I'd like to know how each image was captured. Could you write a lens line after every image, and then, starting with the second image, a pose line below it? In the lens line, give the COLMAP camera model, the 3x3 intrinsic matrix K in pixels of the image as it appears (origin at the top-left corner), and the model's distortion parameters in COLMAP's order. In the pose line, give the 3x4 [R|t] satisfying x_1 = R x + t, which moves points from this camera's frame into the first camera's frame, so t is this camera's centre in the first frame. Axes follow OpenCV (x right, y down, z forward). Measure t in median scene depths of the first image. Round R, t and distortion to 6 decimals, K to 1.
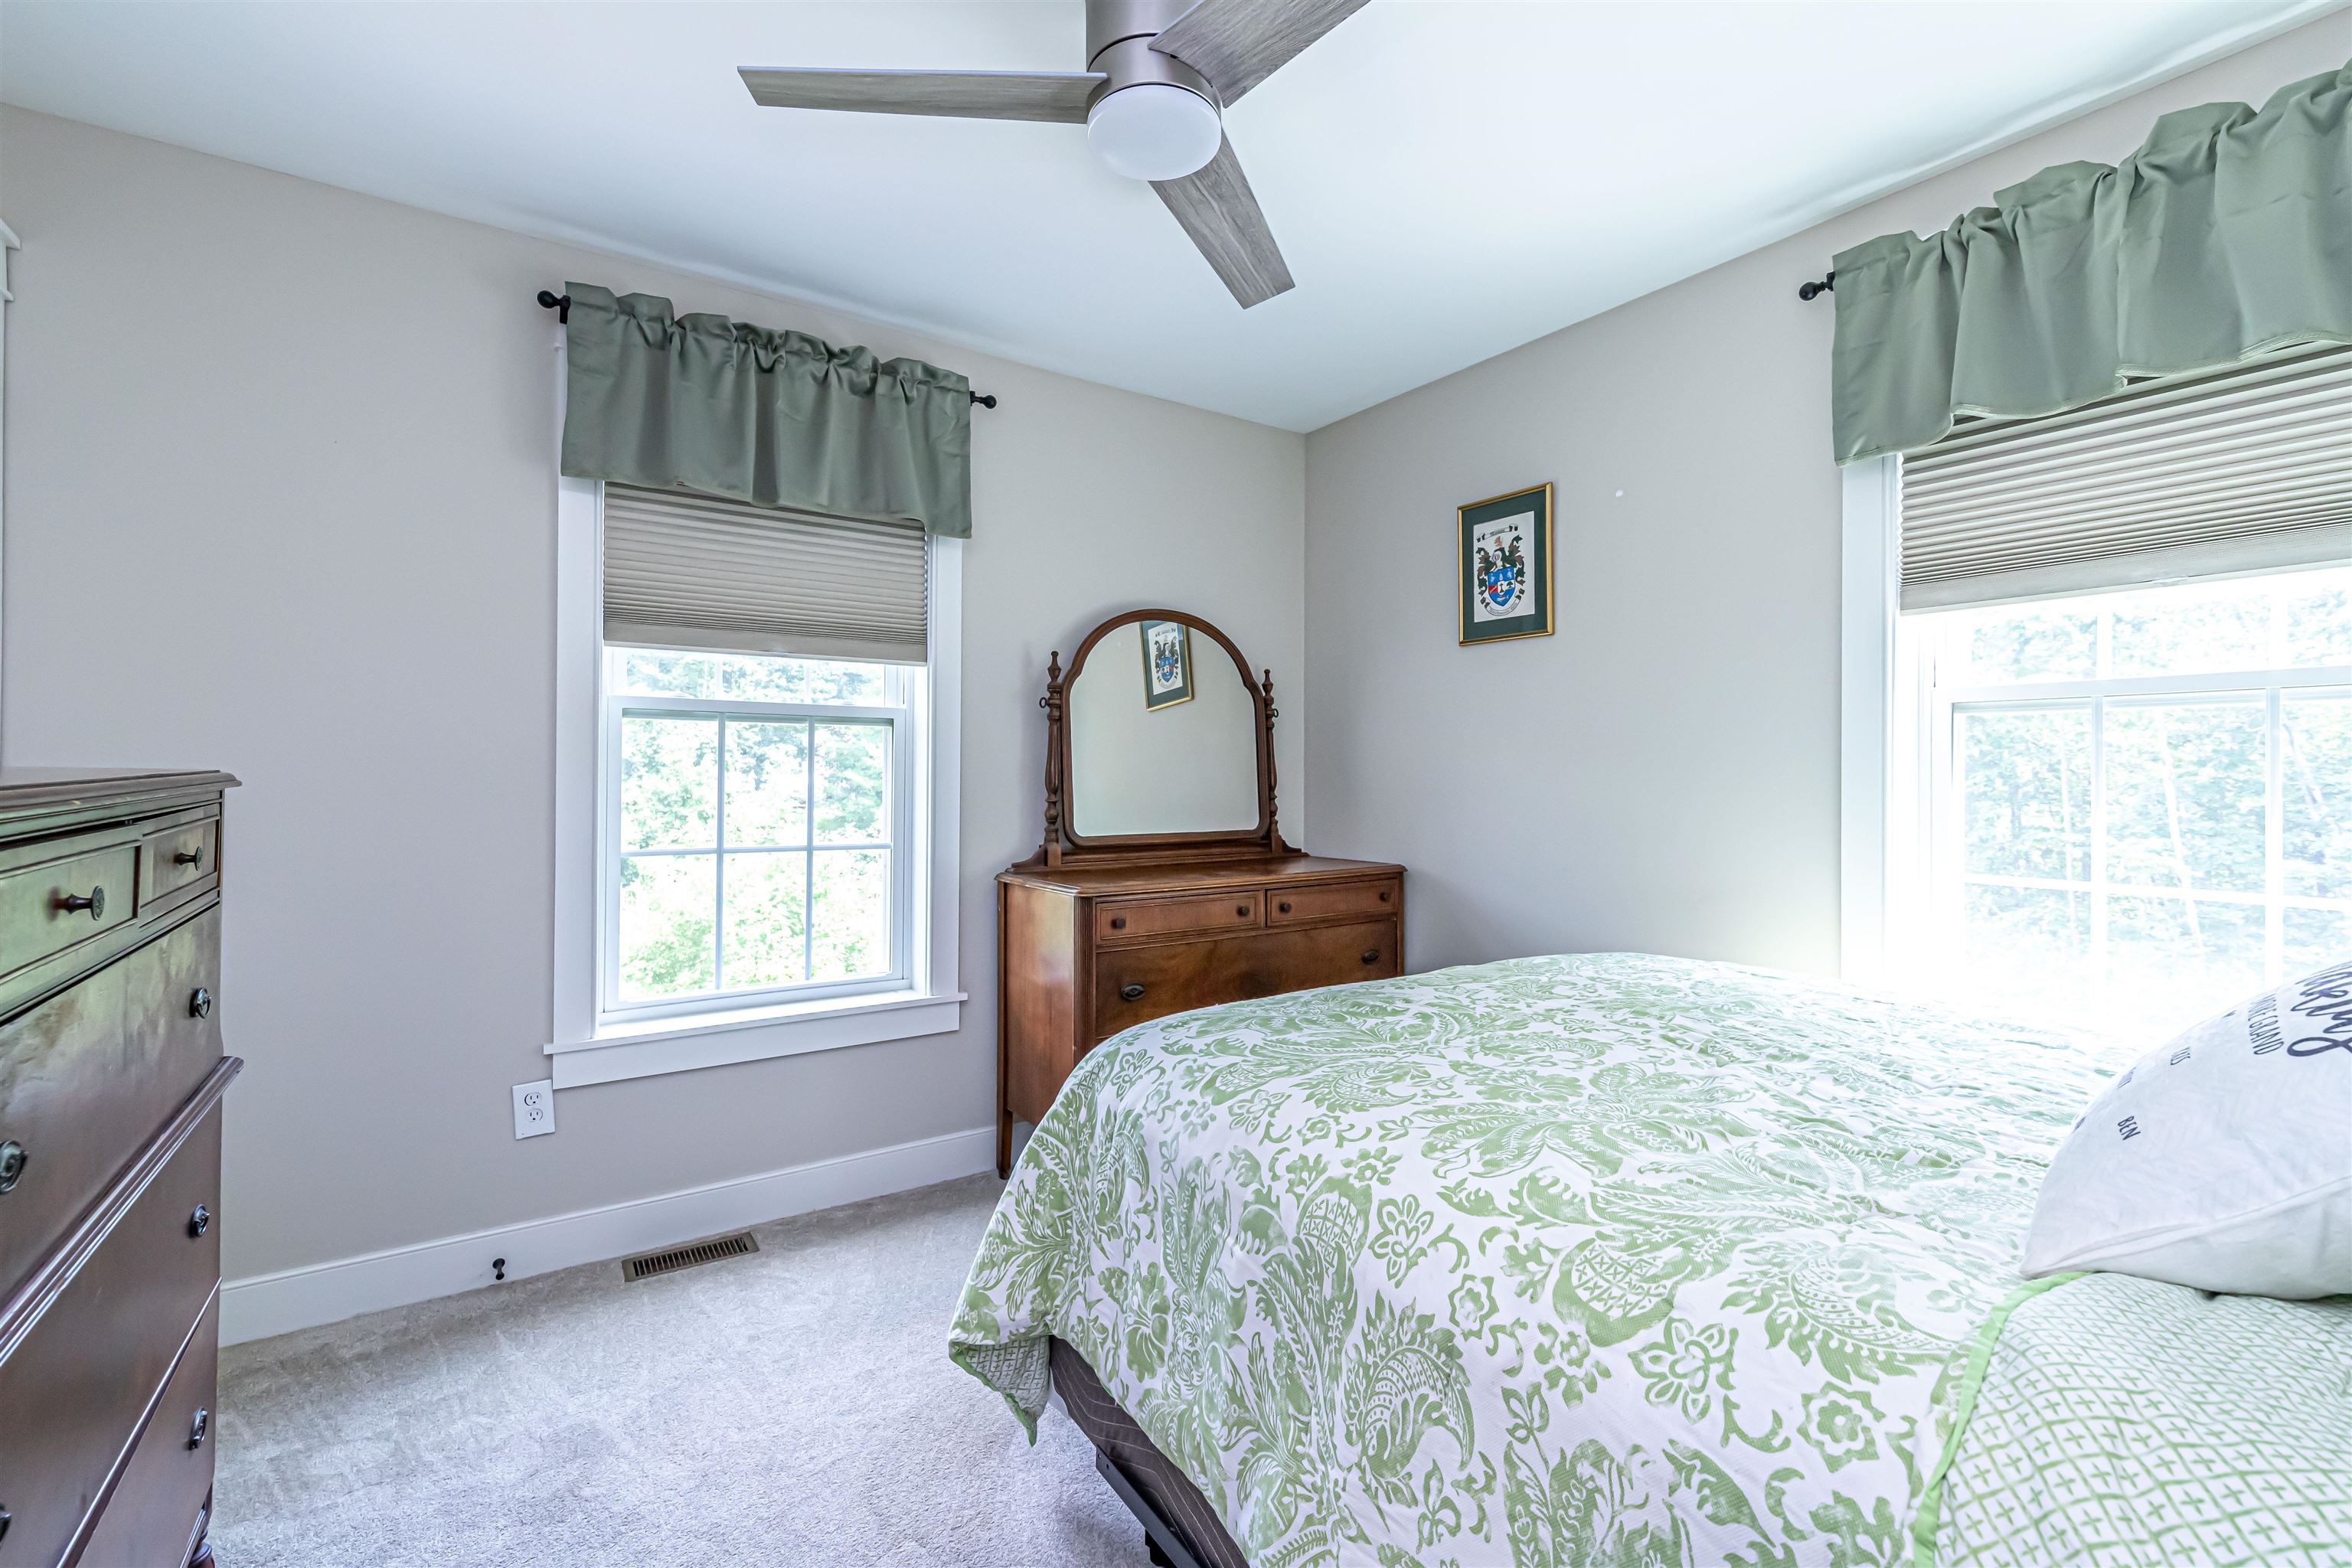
lens RADIAL K [[1012.1, 0, 1171.5], [0, 1012.1, 785.6], [0, 0, 1]] dist [0.001646, 0.001096]
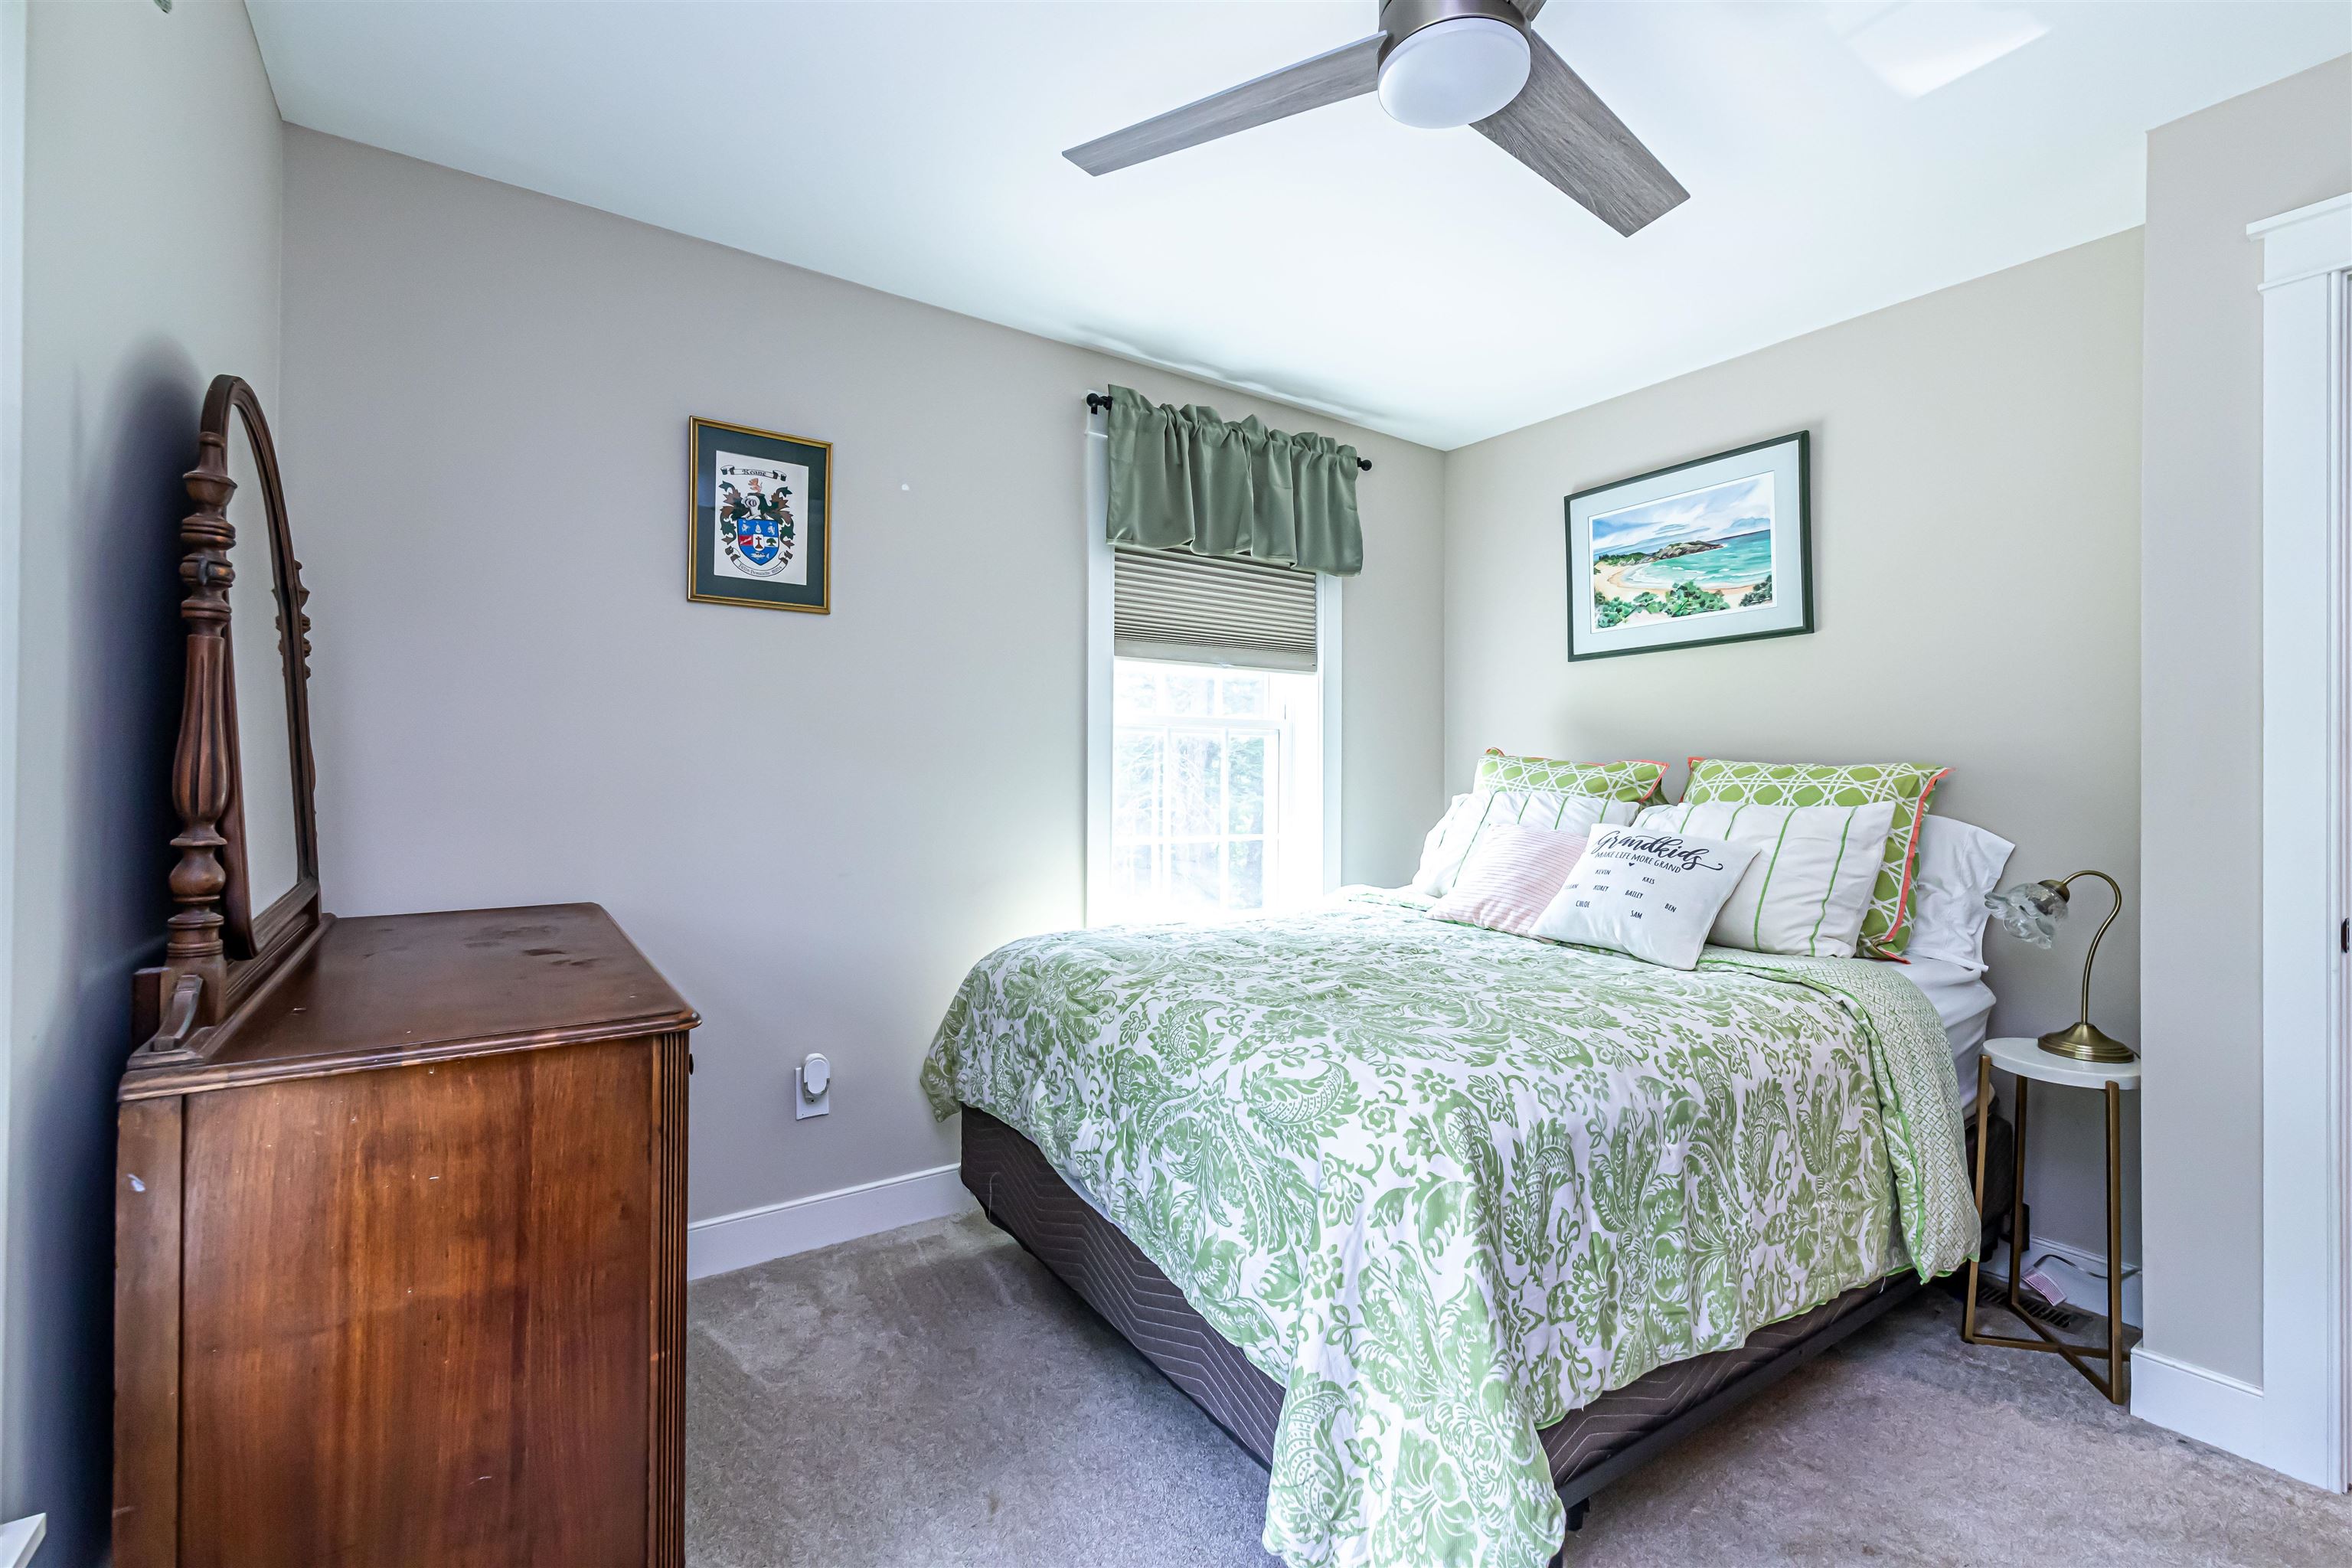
lens RADIAL K [[1012.1, 0, 1167.3], [0, 1012.1, 776.6], [0, 0, 1]] dist [0.001646, 0.001096]
pose [[-0.006257, -0.010442, 0.999926, -0.513018], [0.003727, 0.999938, 0.010465, -0.013028], [-0.999973, 0.003792, -0.006218, 0.692741]]
